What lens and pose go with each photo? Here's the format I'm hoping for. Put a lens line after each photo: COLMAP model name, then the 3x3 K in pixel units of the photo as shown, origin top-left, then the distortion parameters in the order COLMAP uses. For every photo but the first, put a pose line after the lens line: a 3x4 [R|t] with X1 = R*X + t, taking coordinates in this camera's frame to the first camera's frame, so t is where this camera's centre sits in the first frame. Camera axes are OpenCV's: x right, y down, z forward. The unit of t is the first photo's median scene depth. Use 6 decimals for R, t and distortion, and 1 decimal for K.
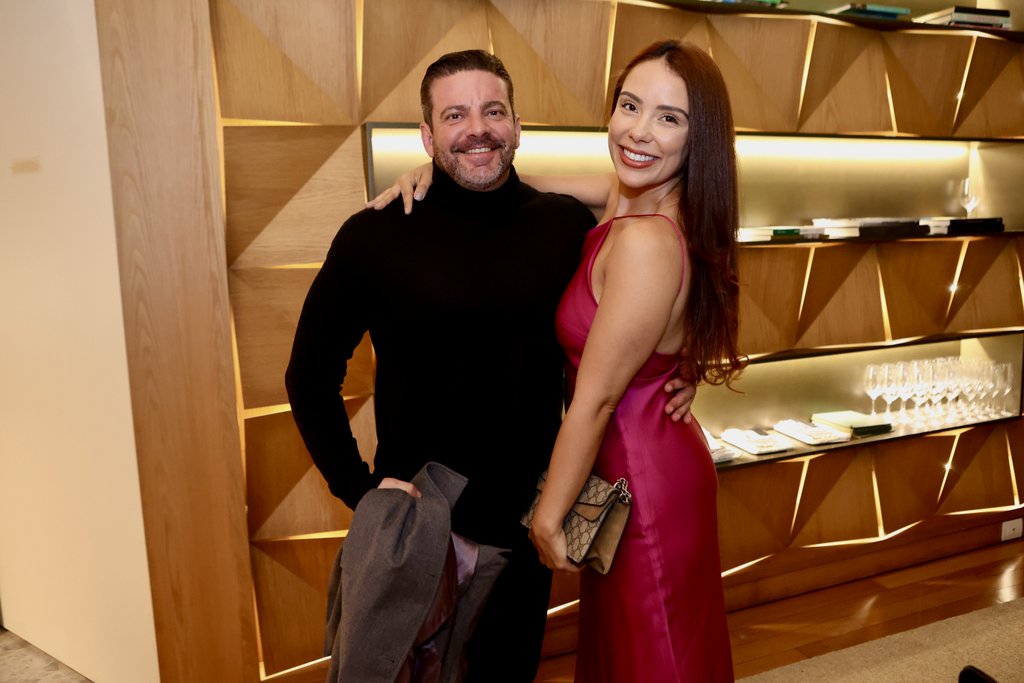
lens RADIAL K [[830.7, 0, 514.4], [0, 830.7, 340.7], [0, 0, 1]] dist [-0.091748, 0.099596]
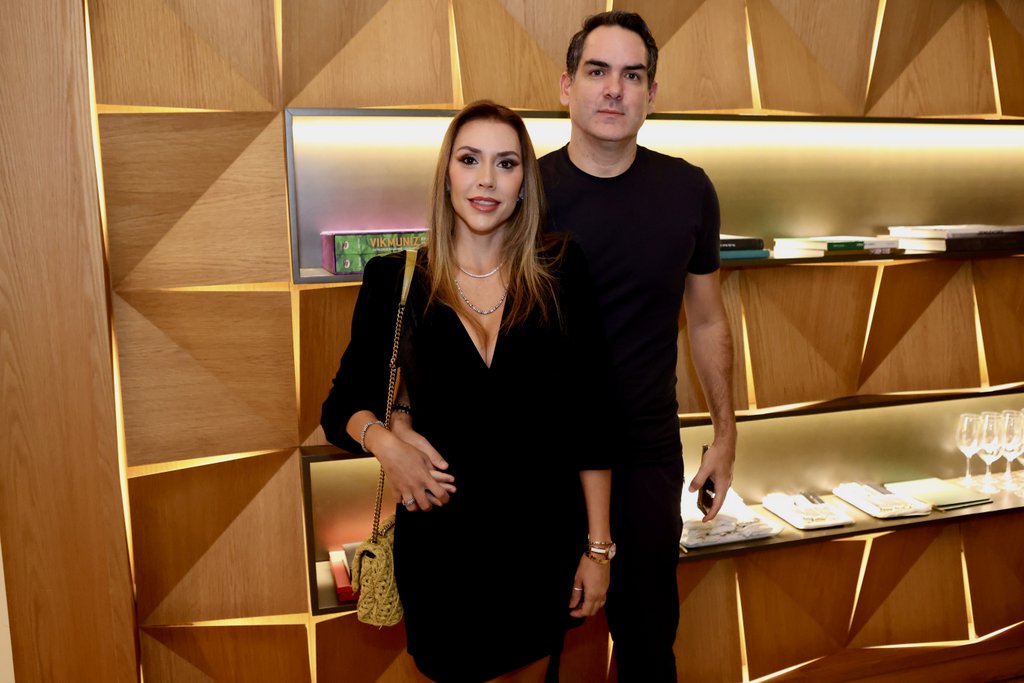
lens RADIAL K [[954.1, 0, 510.3], [0, 954.1, 348.5], [0, 0, 1]] dist [-0.080078, 0.122153]
pose [[0.996448, 0.019875, -0.081833, 0.090605], [-0.019401, 0.999790, 0.006592, -0.035174], [0.081947, -0.004981, 0.996624, 0.087341]]
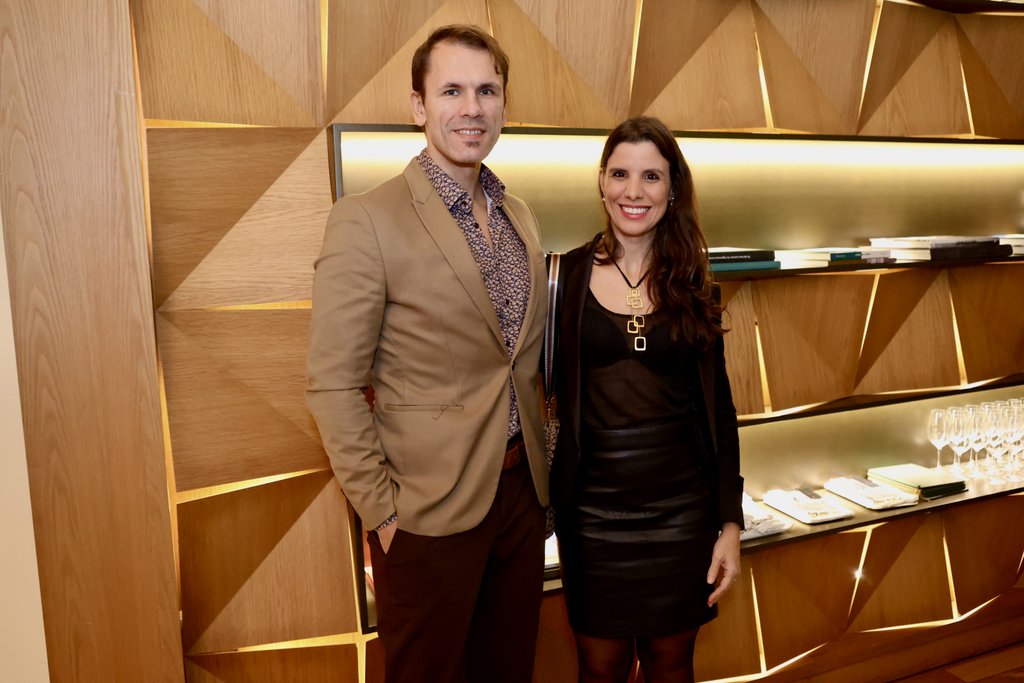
lens RADIAL K [[878.7, 0, 512.0], [0, 878.7, 341.5], [0, 0, 1]] dist [-0.084698, 0.103864]
pose [[0.999868, -0.004009, 0.015772, -0.018399], [0.004209, 0.999911, -0.012698, -0.036622], [-0.015719, 0.012763, 0.999795, 0.133446]]
